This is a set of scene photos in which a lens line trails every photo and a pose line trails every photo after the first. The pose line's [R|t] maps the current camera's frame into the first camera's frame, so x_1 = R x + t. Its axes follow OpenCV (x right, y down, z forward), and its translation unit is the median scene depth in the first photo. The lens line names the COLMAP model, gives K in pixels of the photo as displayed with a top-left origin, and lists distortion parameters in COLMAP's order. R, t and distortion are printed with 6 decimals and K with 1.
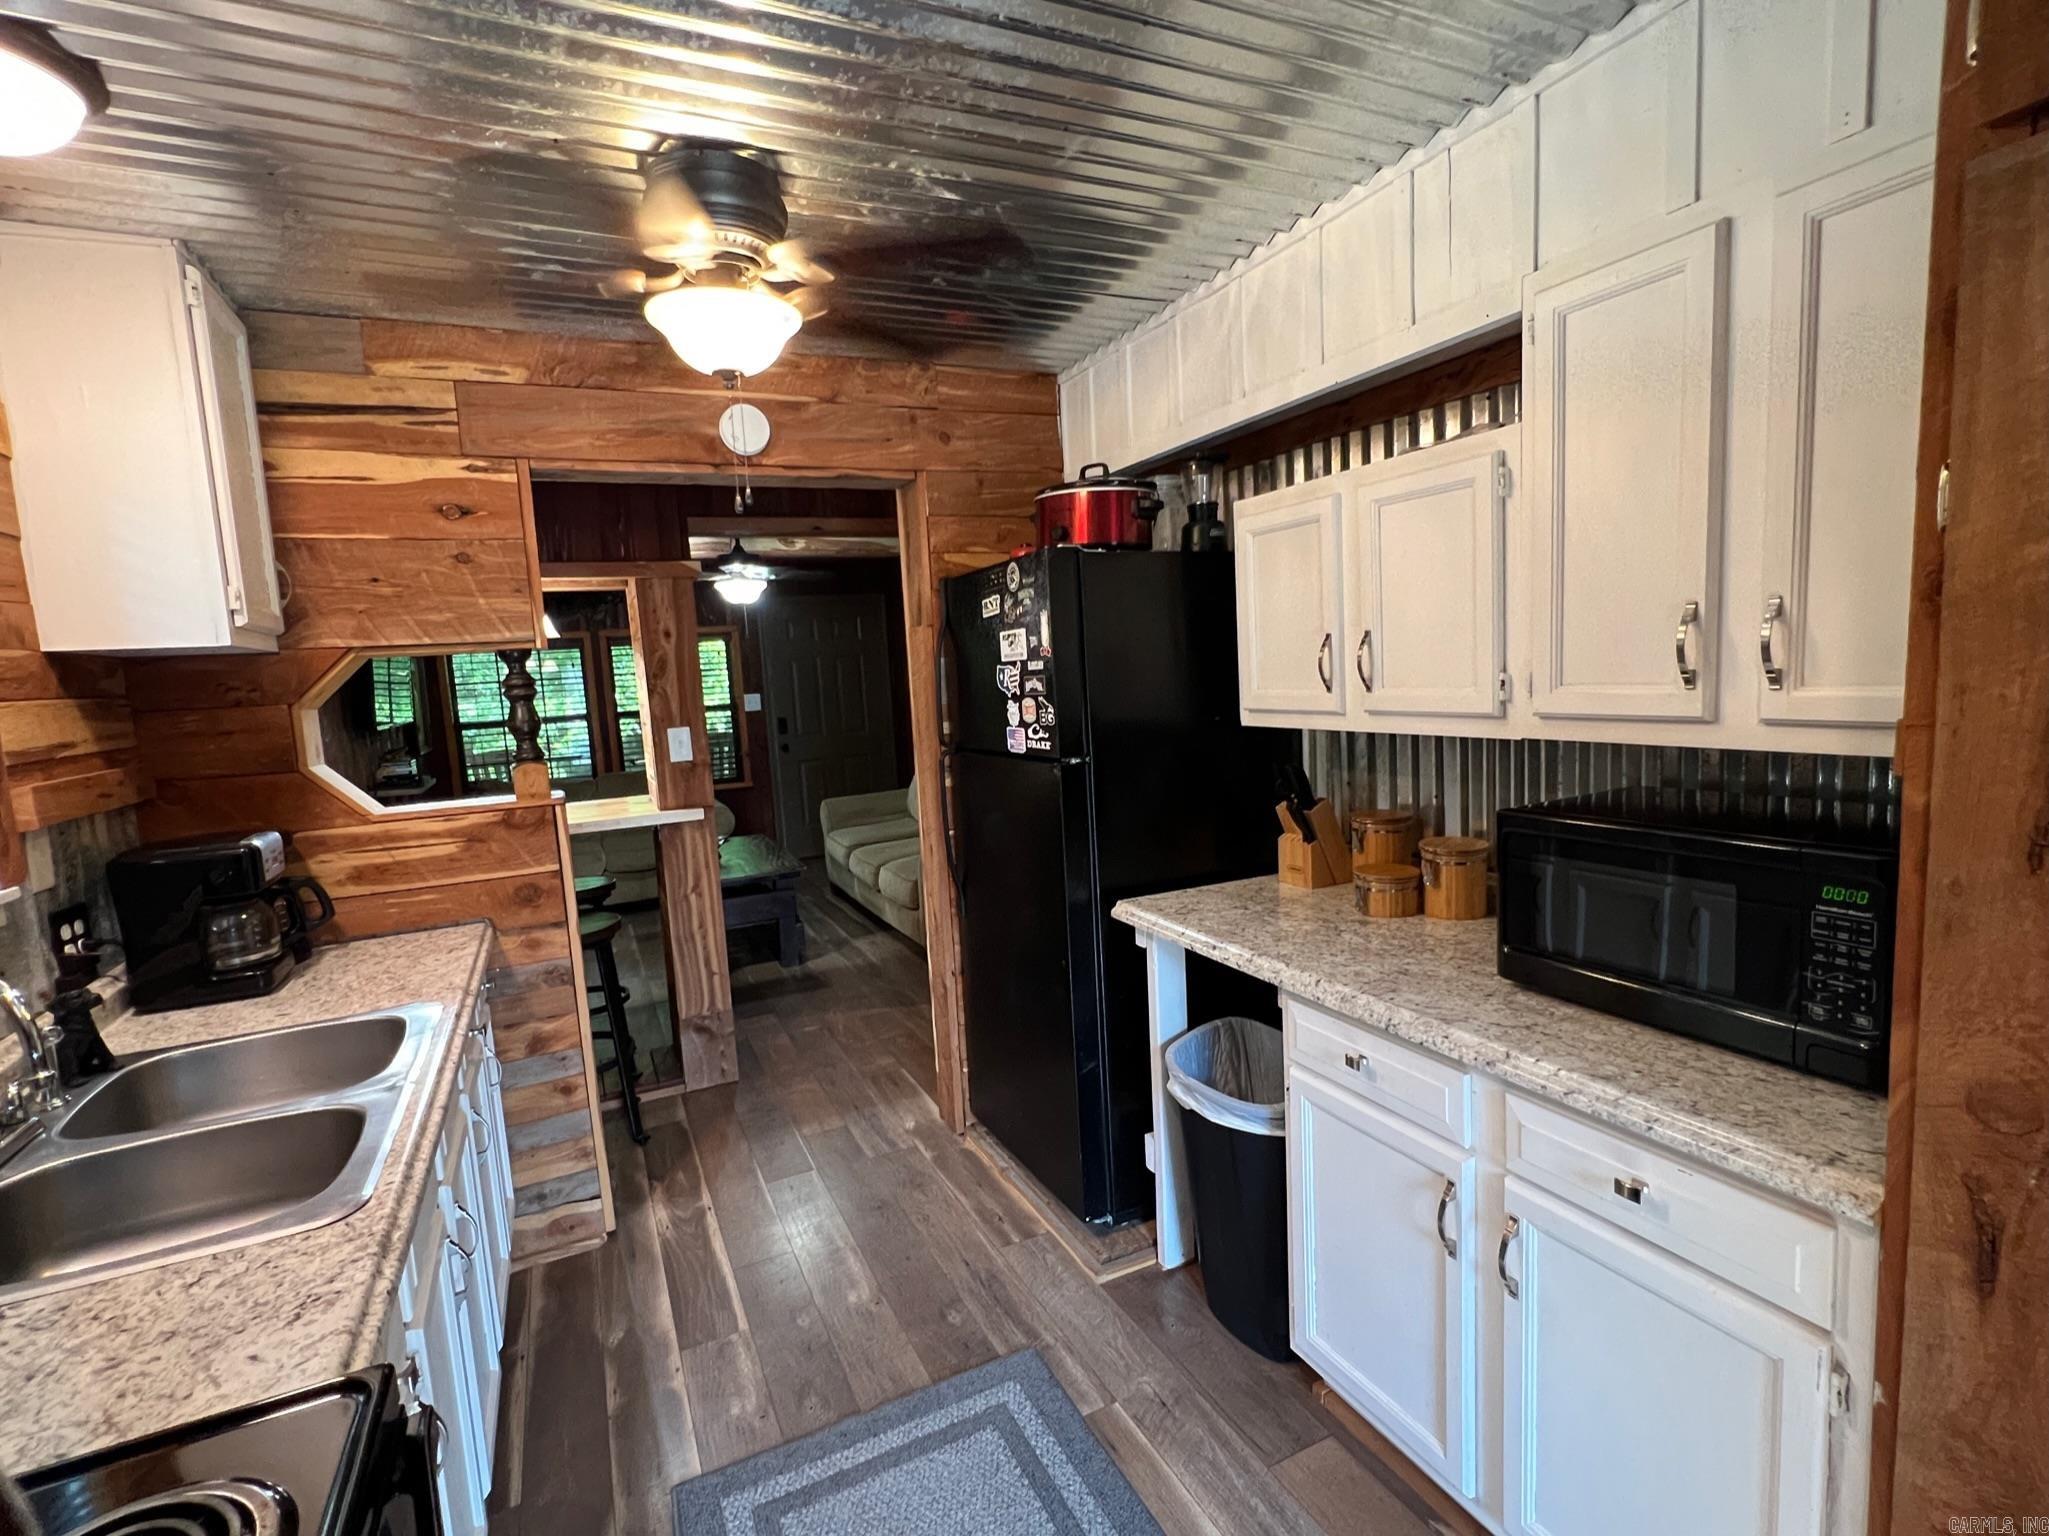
lens RADIAL K [[959.2, 0, 1016.0], [0, 959.2, 772.8], [0, 0, 1]] dist [-0.001654, 0.002171]
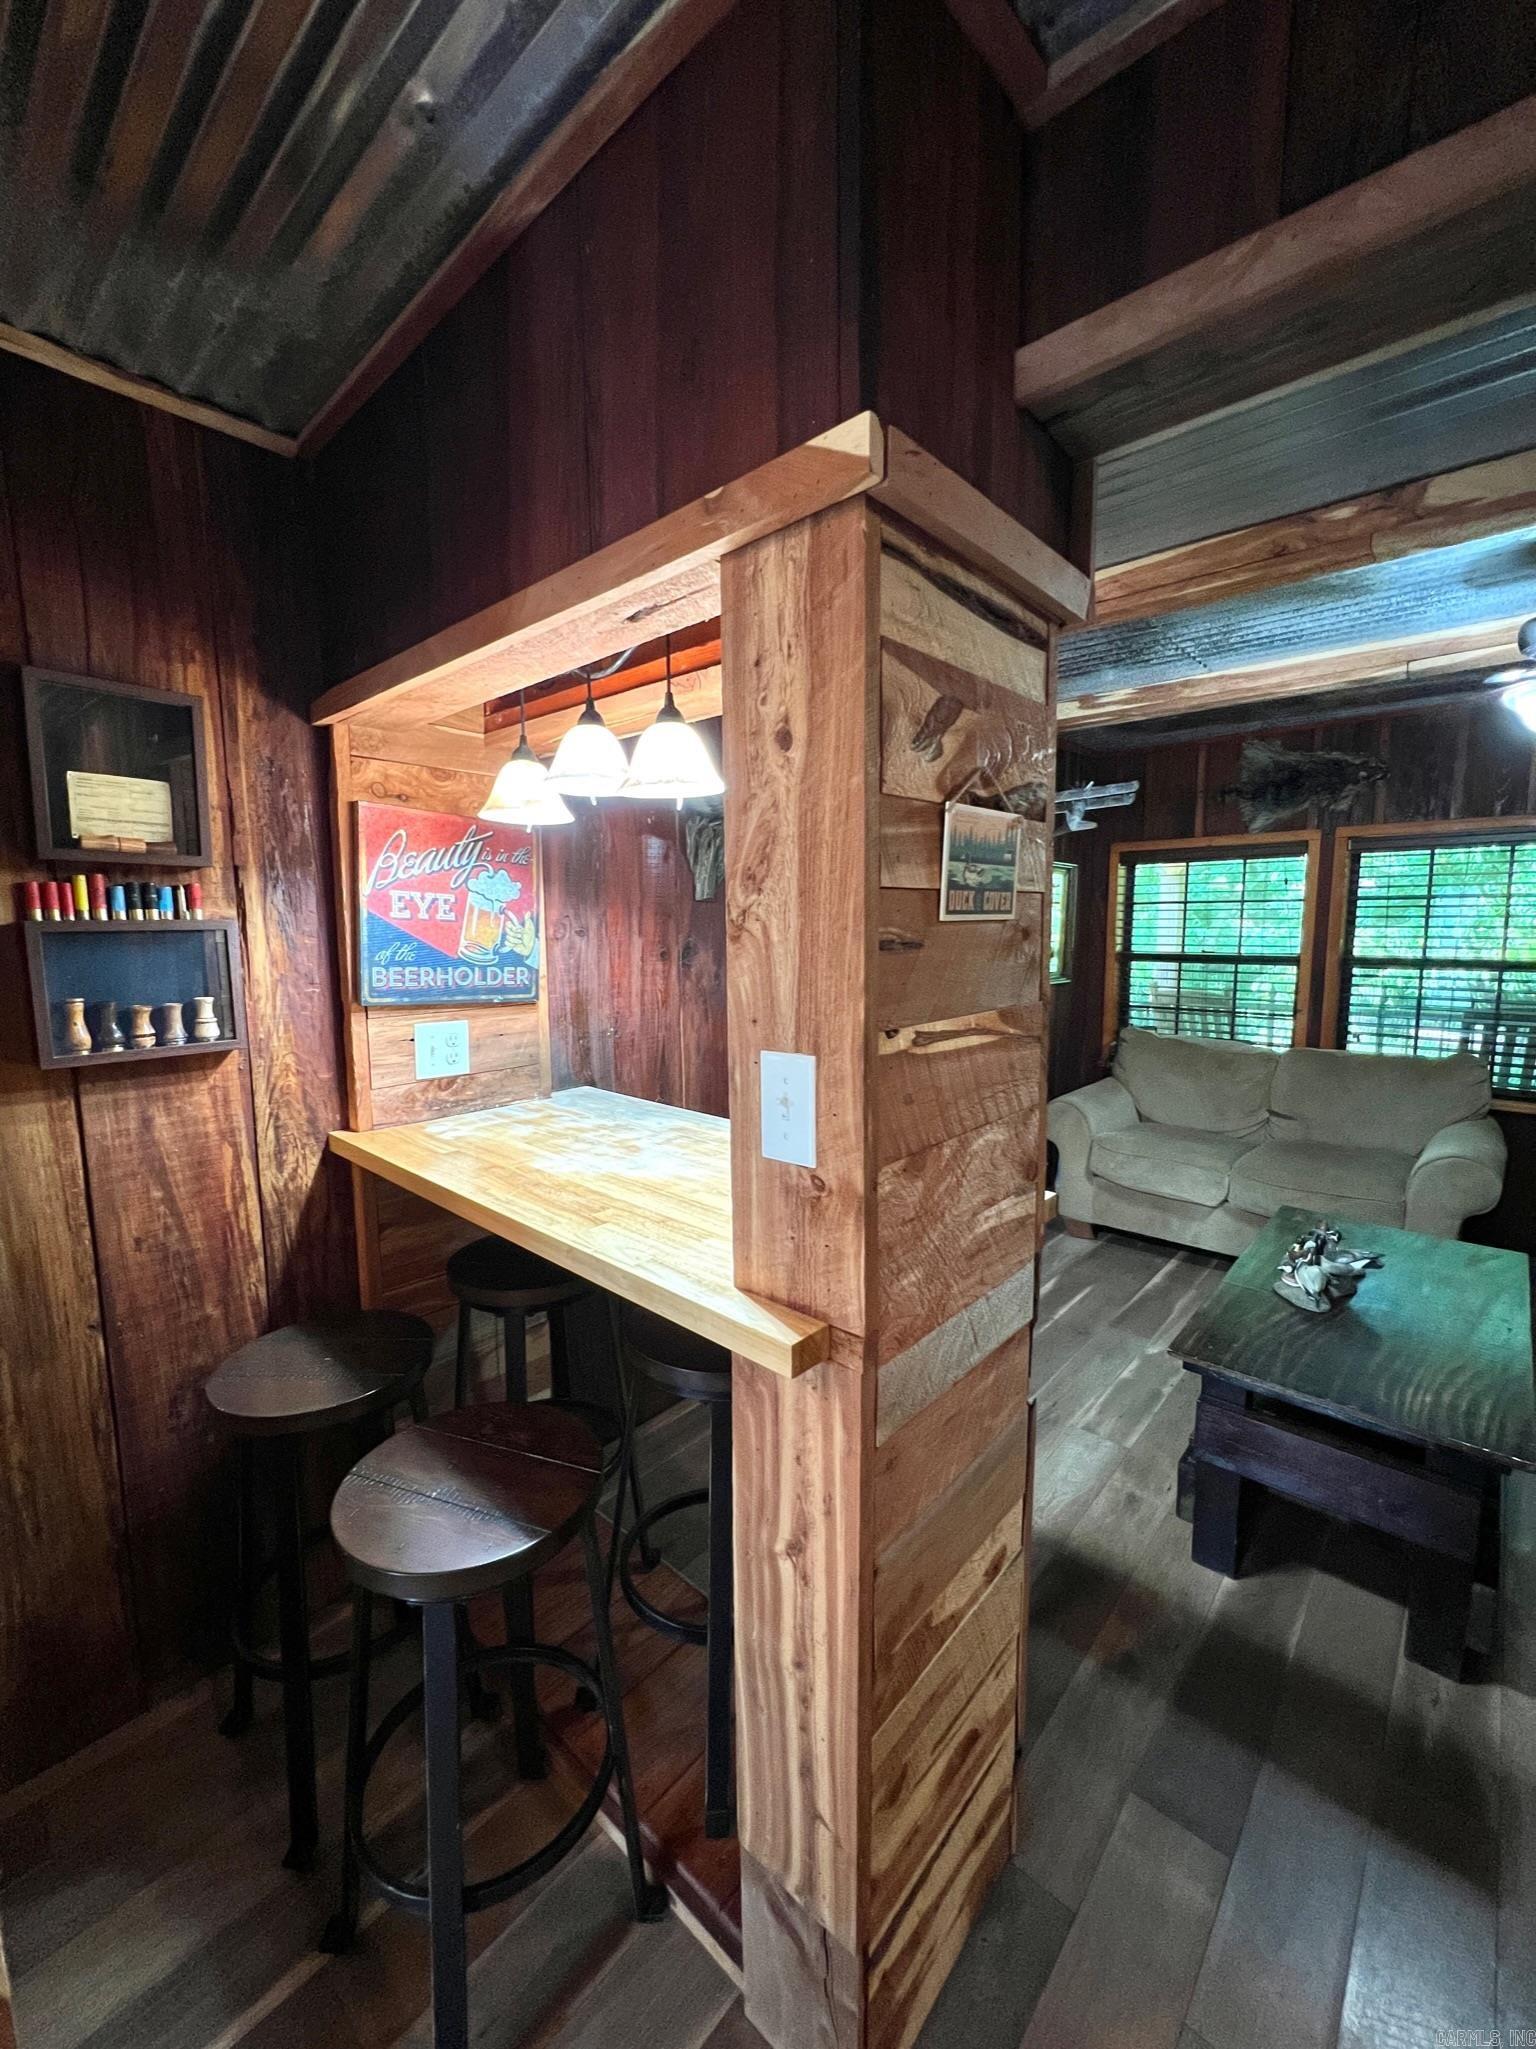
lens RADIAL K [[827.4, 0, 770.3], [0, 827.4, 1021.4], [0, 0, 1]] dist [-0.001995, -0.000007]
pose [[0.389151, 0.165284, -0.906224, -0.179319], [-0.123805, 0.984230, 0.126347, -0.131919], [0.912816, 0.063027, 0.403477, 1.329213]]
